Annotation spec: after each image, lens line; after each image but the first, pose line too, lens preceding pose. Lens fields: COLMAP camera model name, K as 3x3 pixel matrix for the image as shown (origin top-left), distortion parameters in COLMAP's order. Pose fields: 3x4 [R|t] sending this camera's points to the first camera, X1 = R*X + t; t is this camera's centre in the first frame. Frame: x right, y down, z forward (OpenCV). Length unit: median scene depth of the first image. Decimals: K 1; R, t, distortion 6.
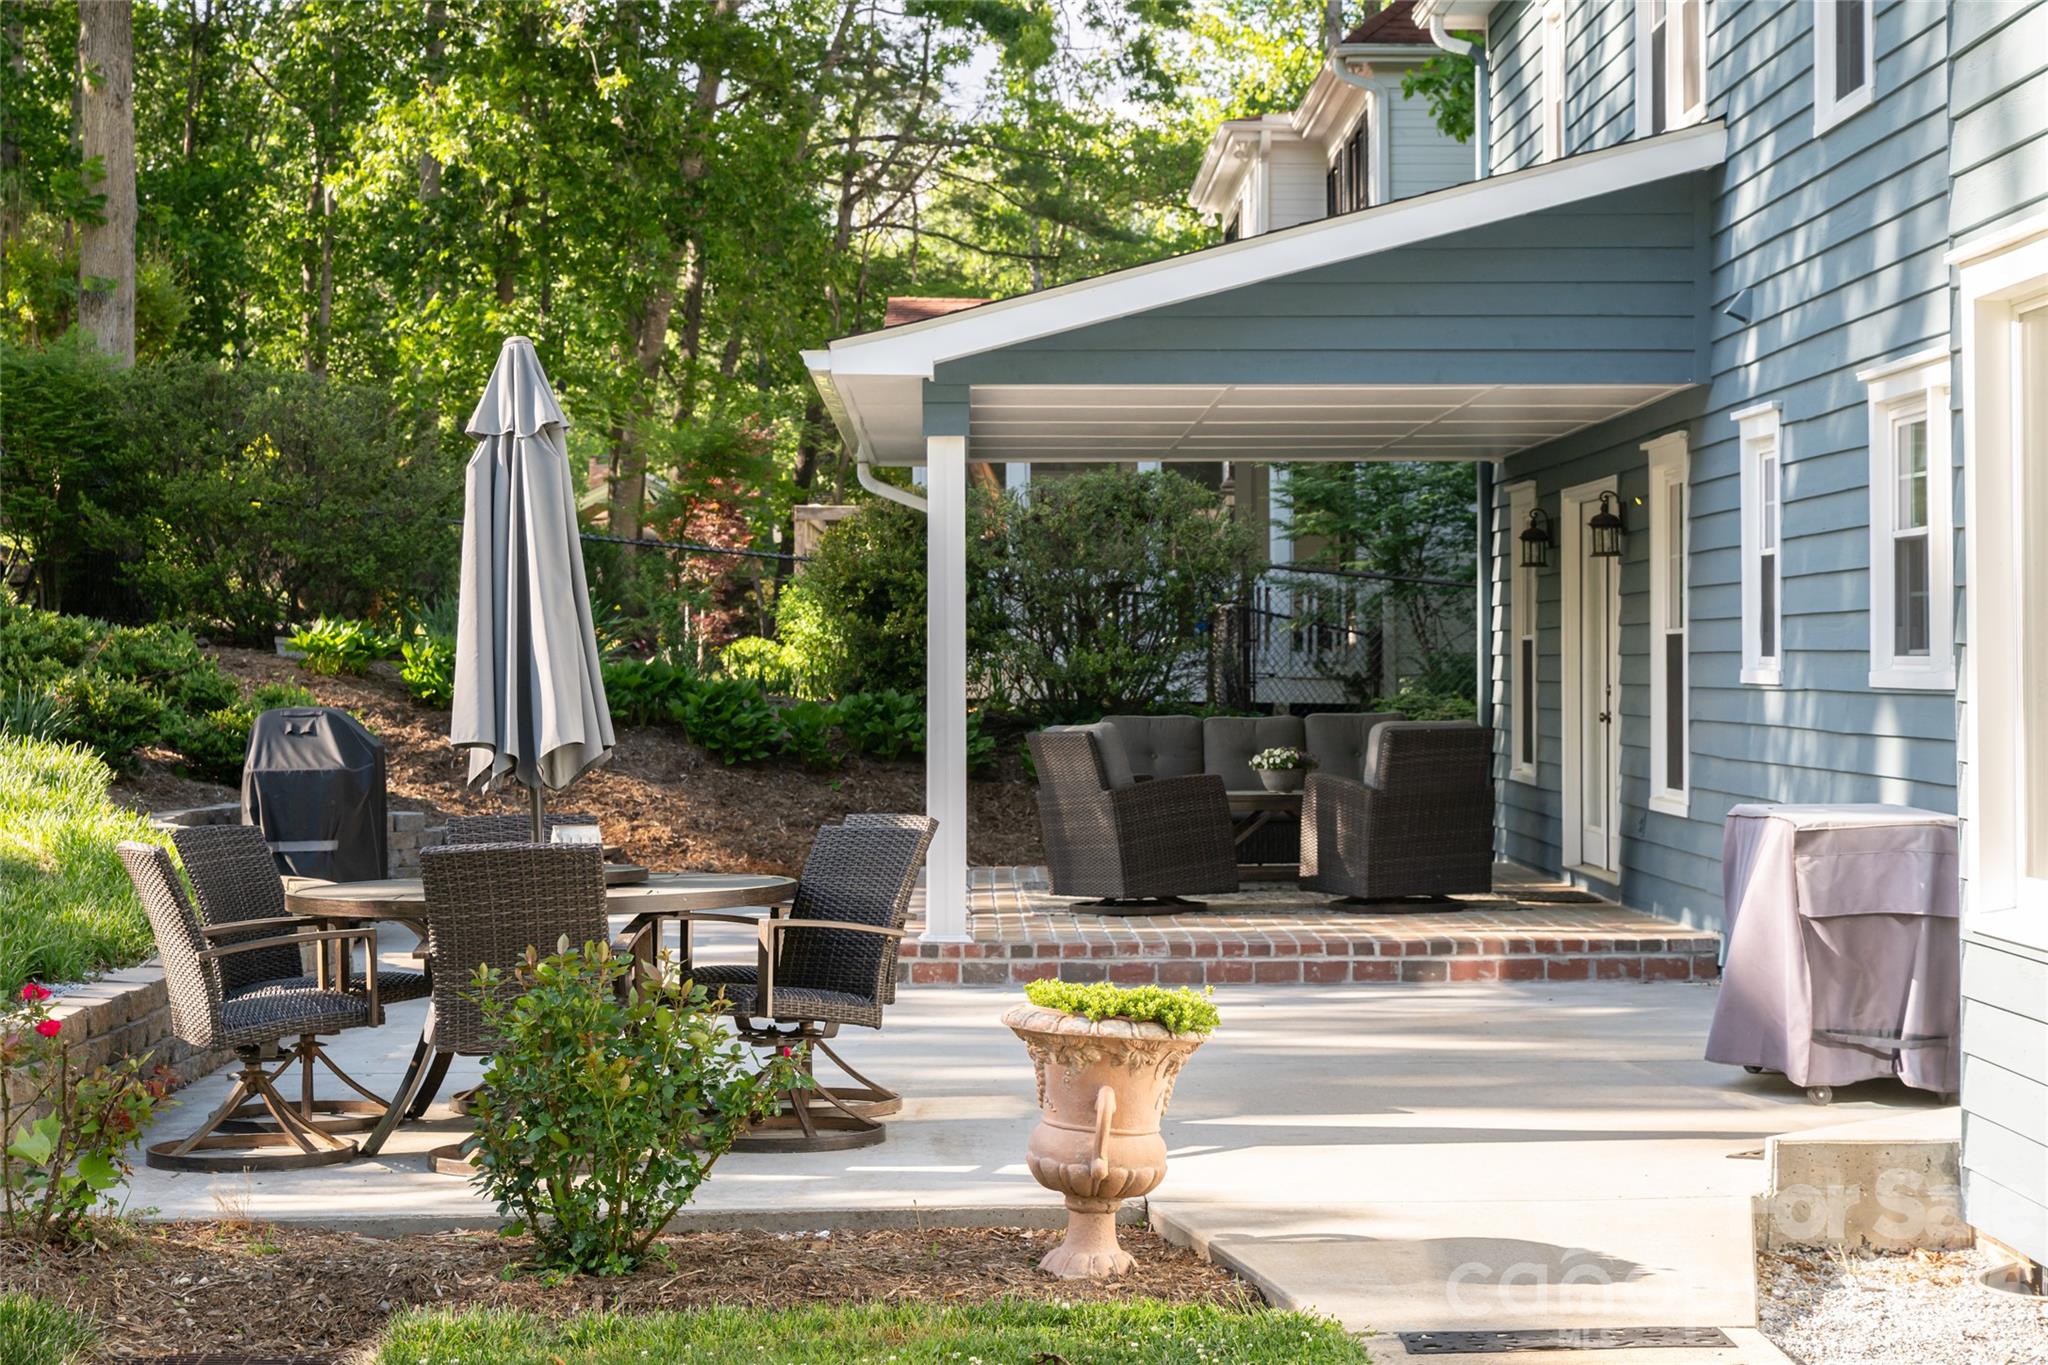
lens RADIAL K [[4049.1, 0, 1028.1], [0, 4049.1, 684.0], [0, 0, 1]] dist [-0.128094, 0.000000]
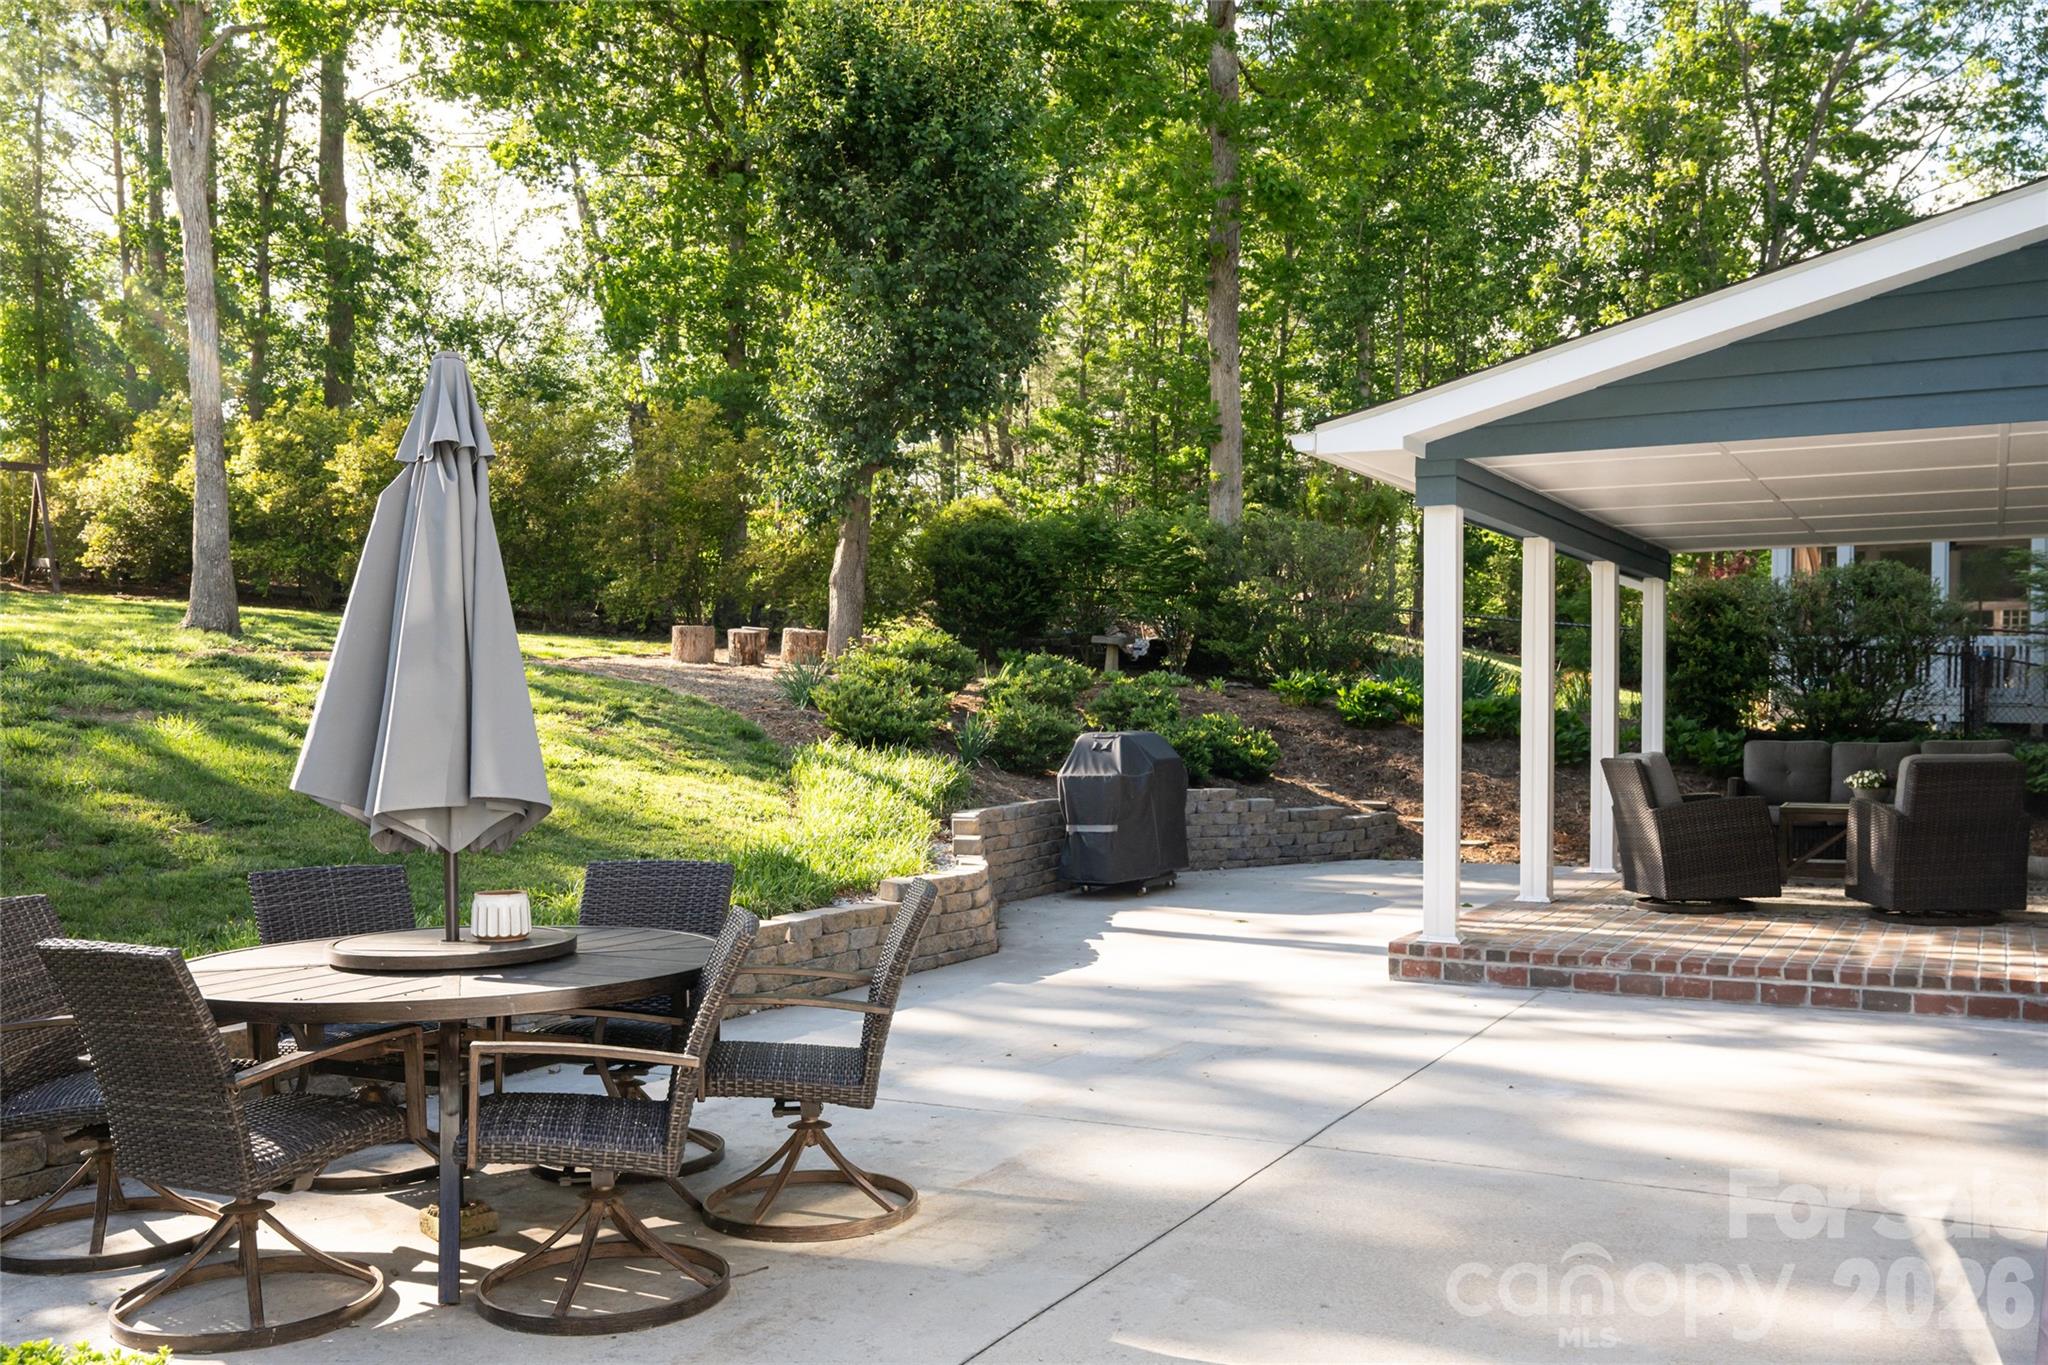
lens RADIAL K [[1834.4, 0, 1020.8], [0, 1834.4, 674.7], [0, 0, 1]] dist [0.006514, -0.005929]
pose [[0.871113, -0.006749, -0.491036, 0.100203], [-0.000798, 0.999885, -0.015159, -0.003965], [0.491082, 0.013597, 0.871007, 0.352246]]
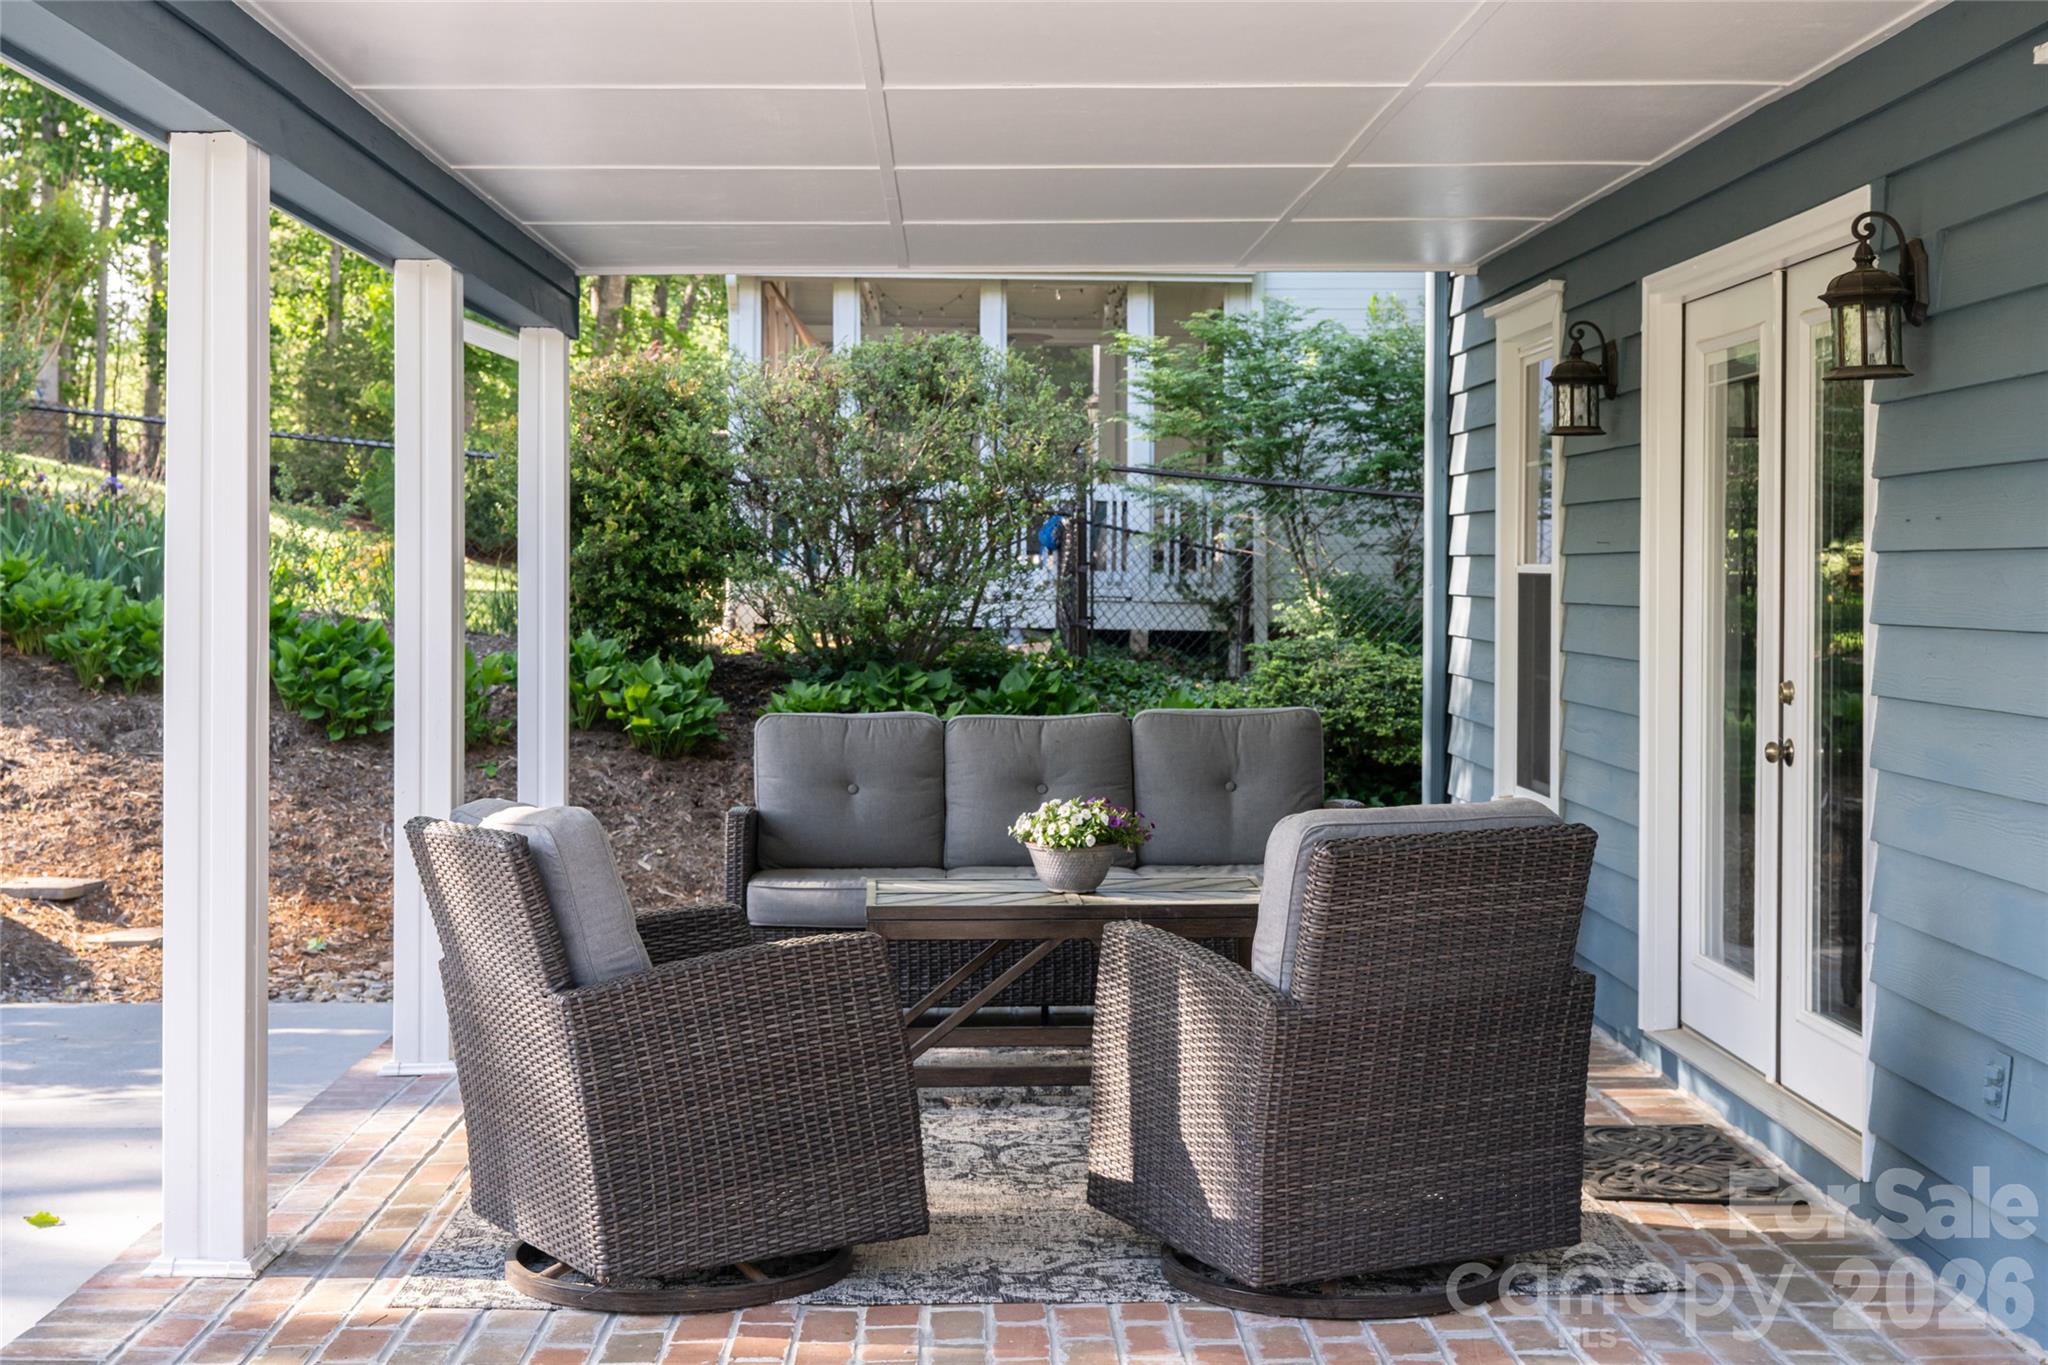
lens RADIAL K [[2644.8, 0, 1014.5], [0, 2644.8, 670.9], [0, 0, 1]] dist [0.004875, 0.000000]
pose [[0.999995, 0.000917, 0.003080, 0.049022], [-0.001026, 0.999369, 0.035494, -0.010109], [-0.003046, -0.035497, 0.999365, 0.613558]]
